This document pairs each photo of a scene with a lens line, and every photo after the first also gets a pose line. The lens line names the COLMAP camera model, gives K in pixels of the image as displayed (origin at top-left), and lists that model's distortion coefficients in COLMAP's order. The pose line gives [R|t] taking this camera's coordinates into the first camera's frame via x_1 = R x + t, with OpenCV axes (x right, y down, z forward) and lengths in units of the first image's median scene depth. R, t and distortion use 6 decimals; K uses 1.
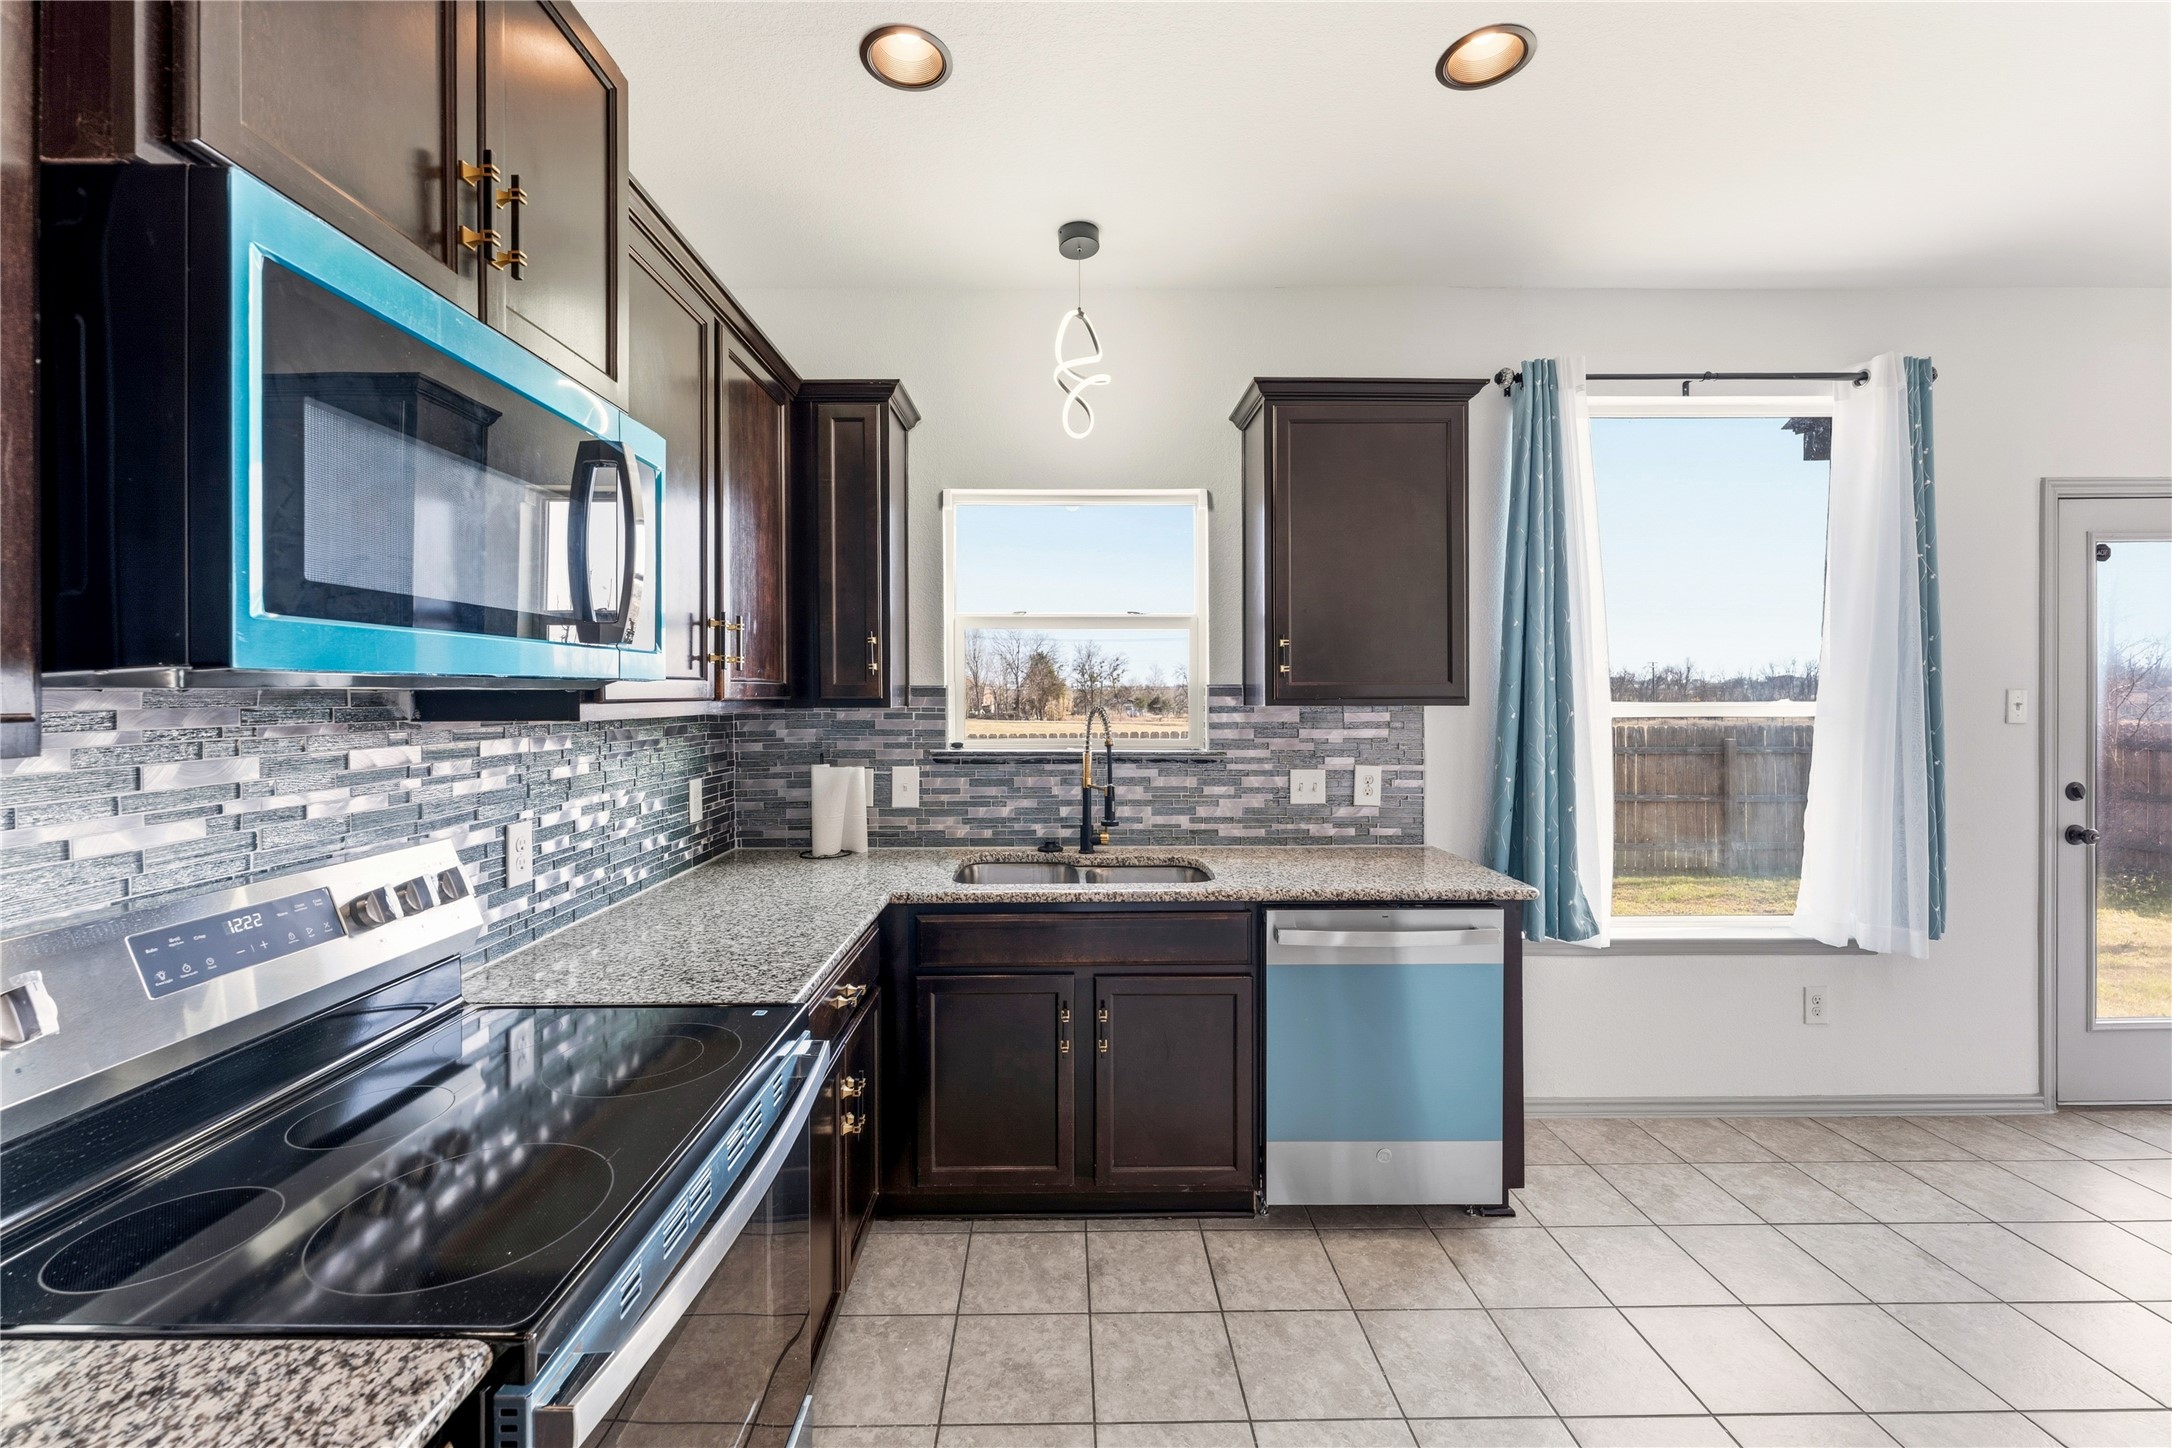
lens RADIAL K [[876.9, 0, 1075.6], [0, 876.9, 702.3], [0, 0, 1]] dist [-0.000119, -0.000358]
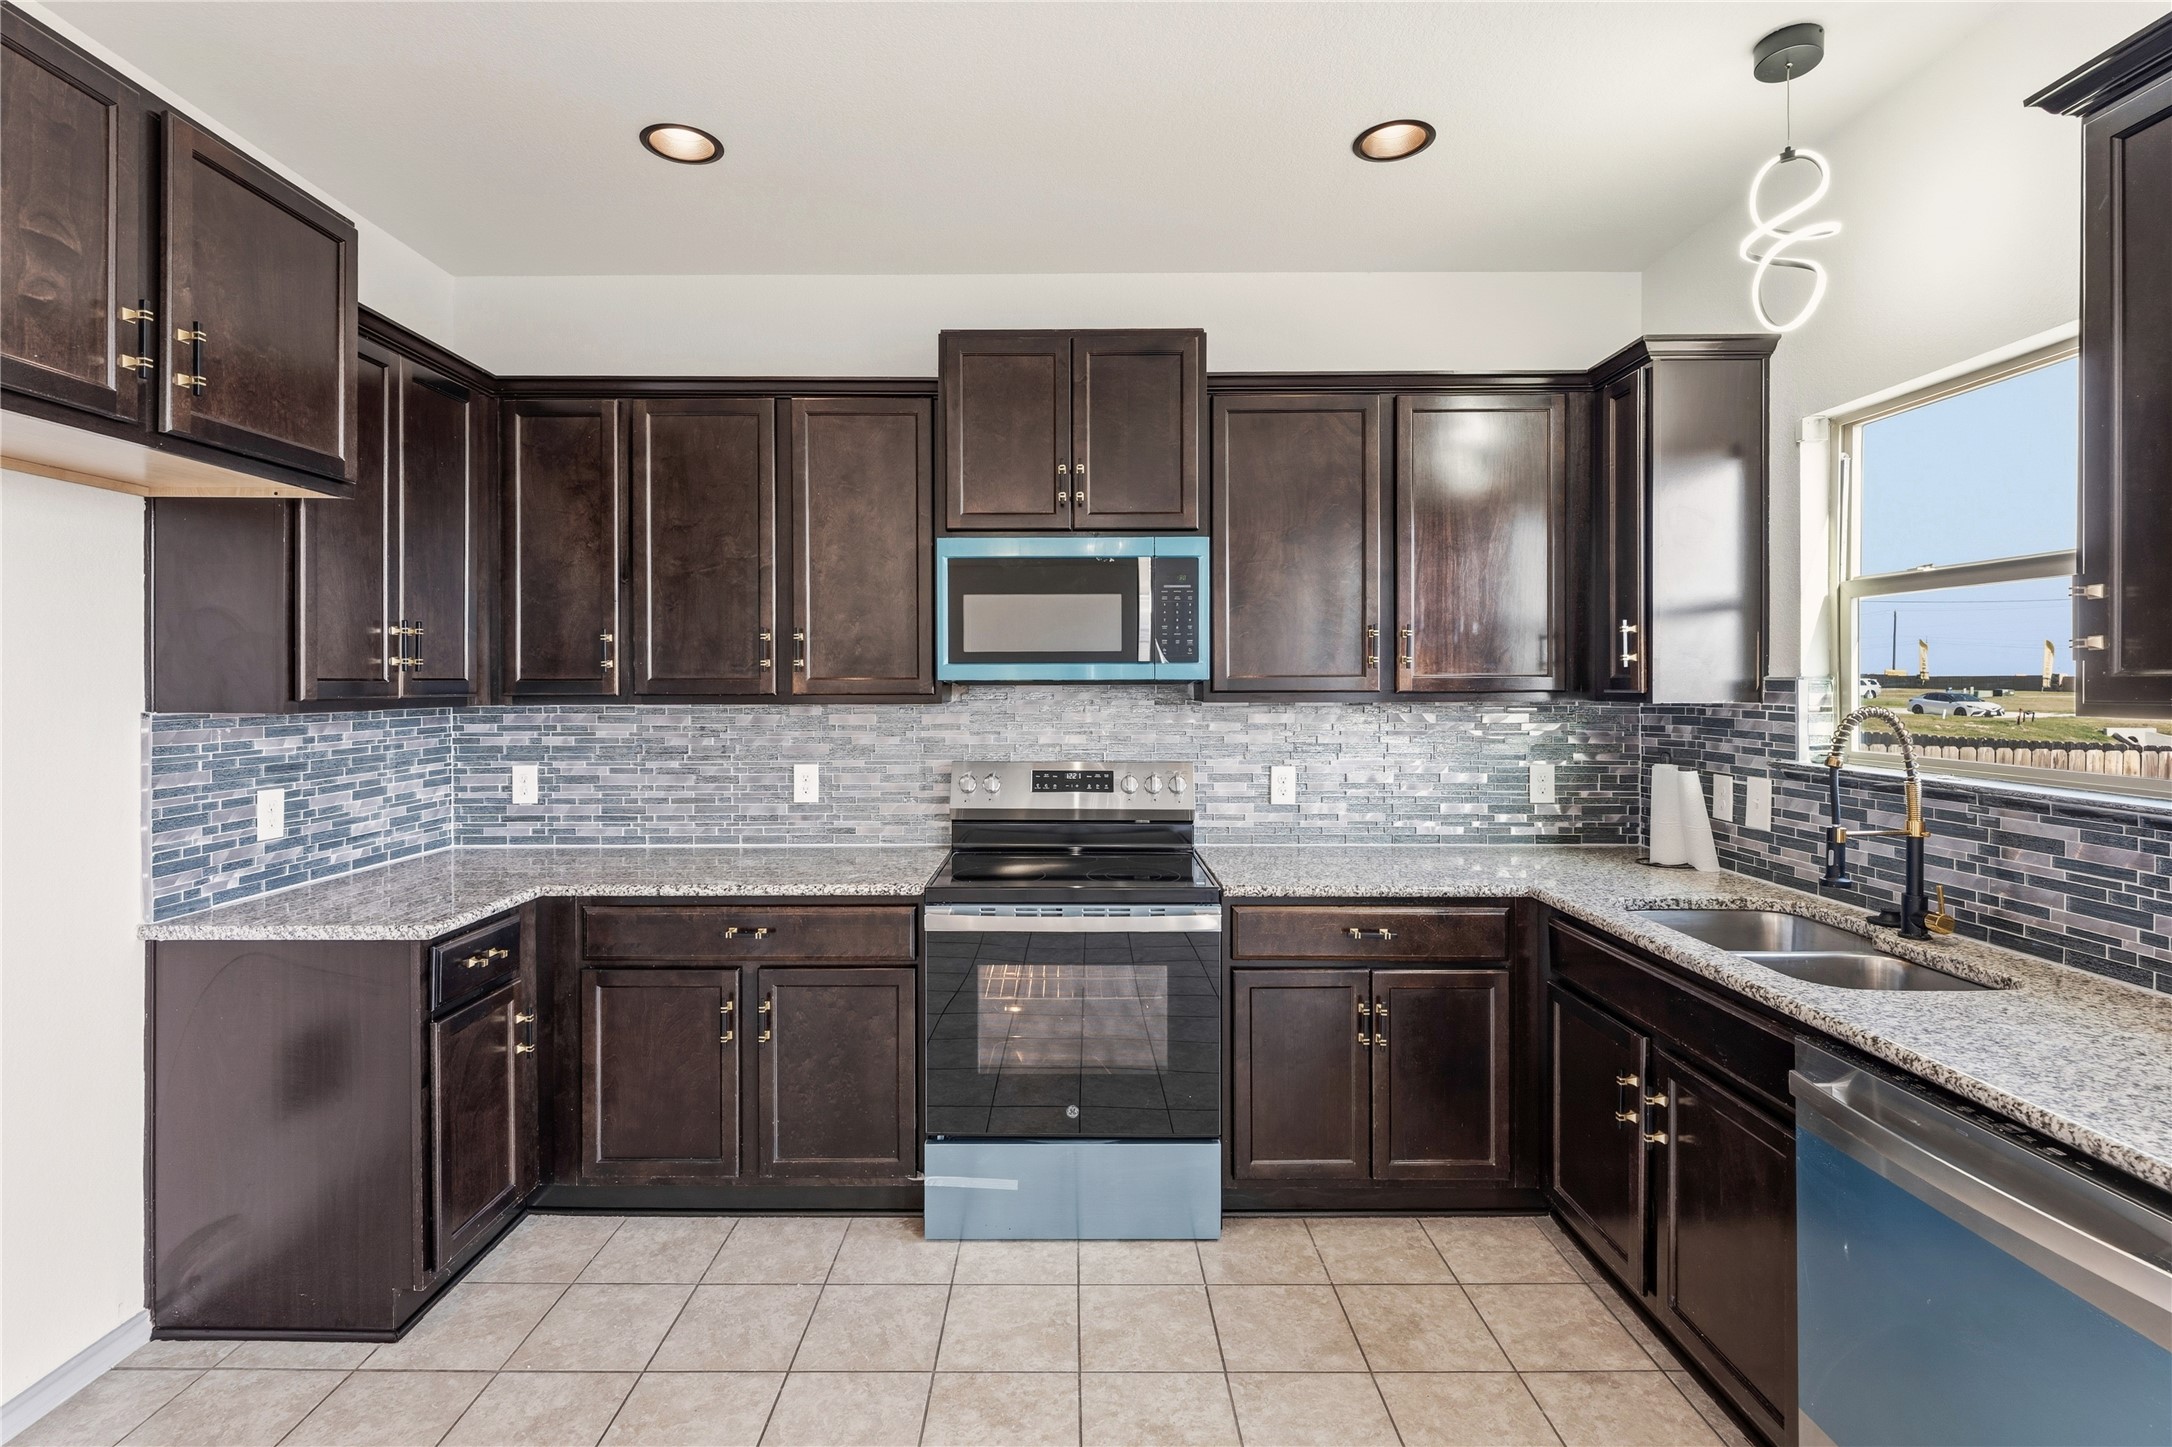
lens RADIAL K [[983.5, 0, 1051.4], [0, 983.5, 679.7], [0, 0, 1]] dist [-0.001808, -0.001778]
pose [[-0.019539, 0.002702, -0.999805, 0.721093], [-0.009014, 0.999955, 0.002878, -0.013628], [0.999768, 0.009068, -0.019514, 0.367586]]
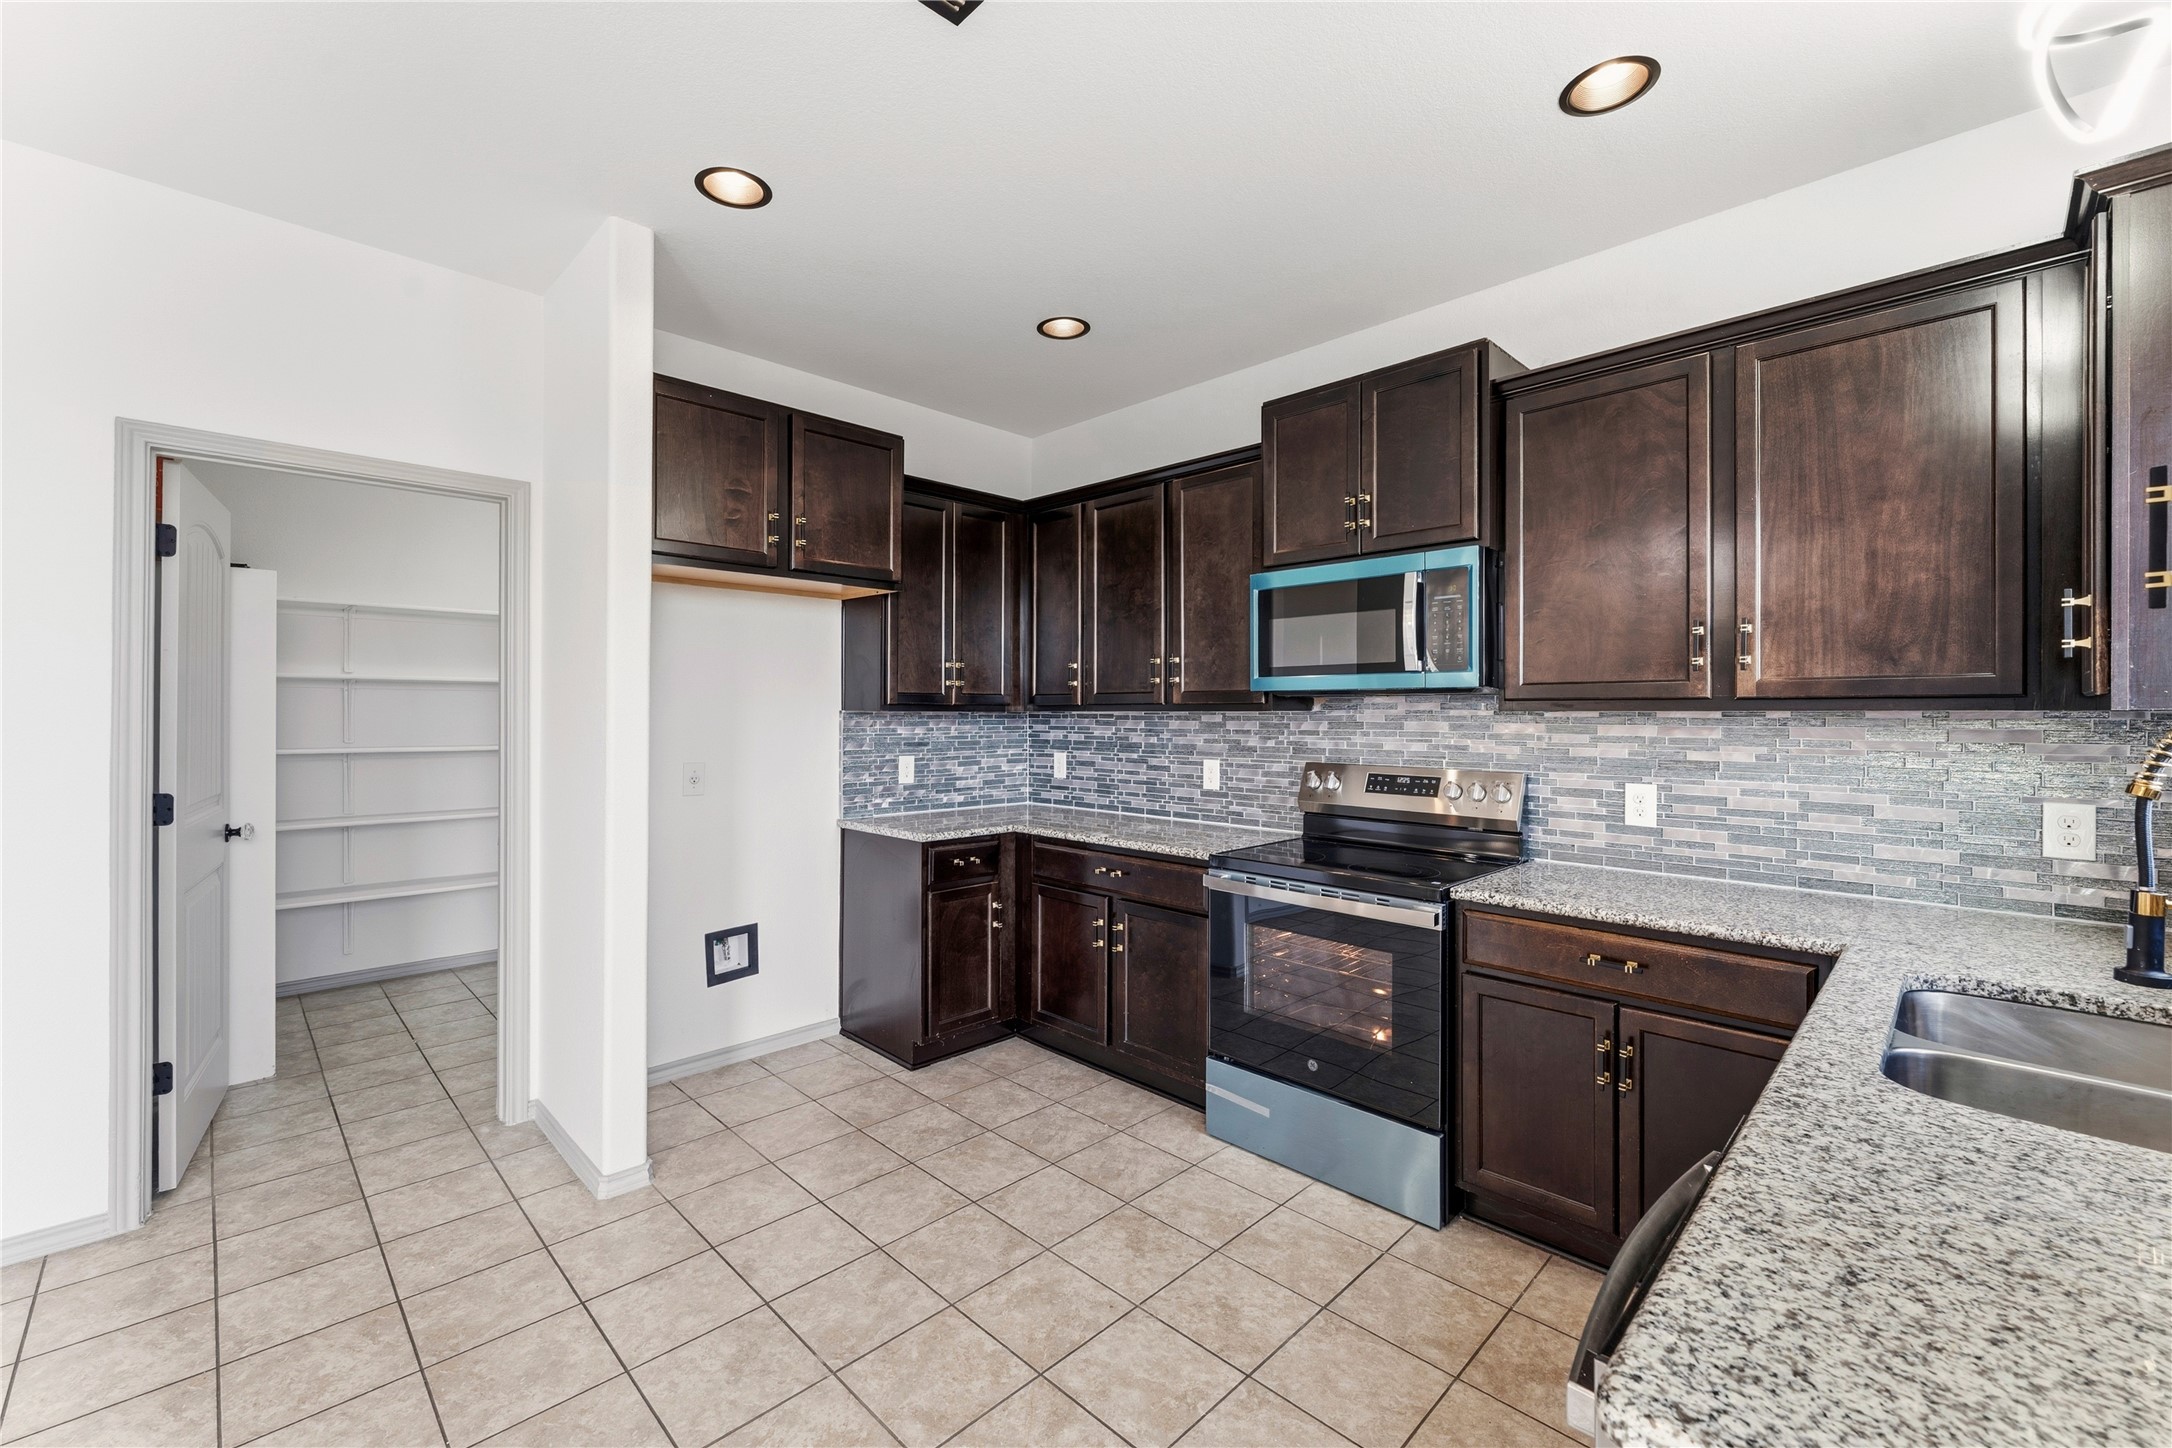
lens RADIAL K [[876.9, 0, 1075.6], [0, 876.9, 702.3], [0, 0, 1]] dist [-0.000119, -0.000358]
pose [[-0.718611, -0.003927, -0.695401, 0.642391], [-0.006292, 0.999980, 0.000855, 0.004542], [0.695384, 0.004990, -0.718621, 0.845373]]
